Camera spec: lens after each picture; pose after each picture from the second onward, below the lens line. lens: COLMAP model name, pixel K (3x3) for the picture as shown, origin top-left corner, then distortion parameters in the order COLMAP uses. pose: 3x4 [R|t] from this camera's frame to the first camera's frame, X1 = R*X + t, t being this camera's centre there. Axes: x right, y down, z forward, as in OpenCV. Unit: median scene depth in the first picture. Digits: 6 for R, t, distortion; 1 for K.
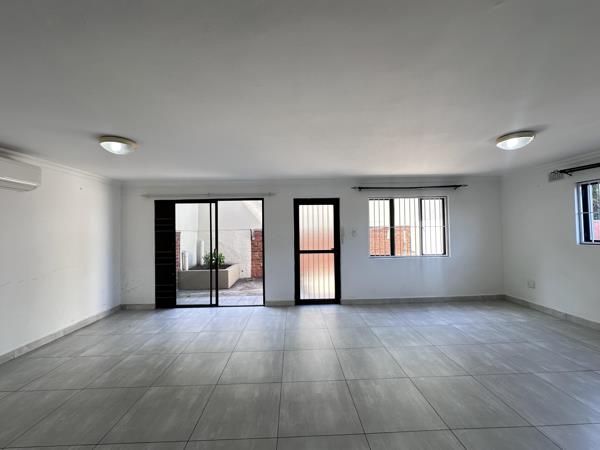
lens RADIAL K [[239.1, 0, 298.5], [0, 239.1, 222.3], [0, 0, 1]] dist [-0.004669, 0.000096]
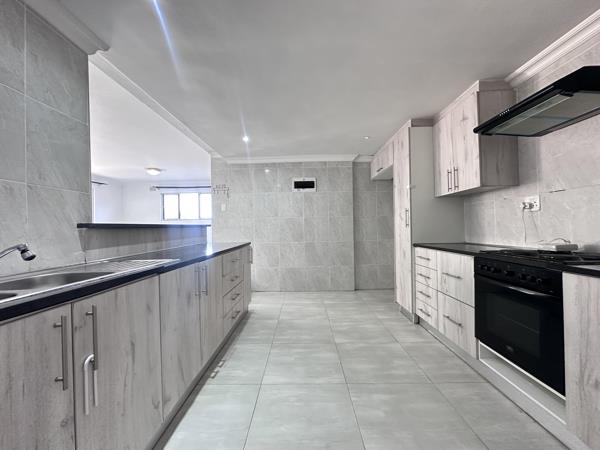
lens RADIAL K [[239.1, 0, 296.4], [0, 239.1, 226.9], [0, 0, 1]] dist [-0.004669, 0.000096]
pose [[0.055625, 0.013369, 0.998362, -0.905448], [-0.012448, 0.999842, -0.012696, 0.146011], [-0.998374, -0.011721, 0.055782, -0.367525]]
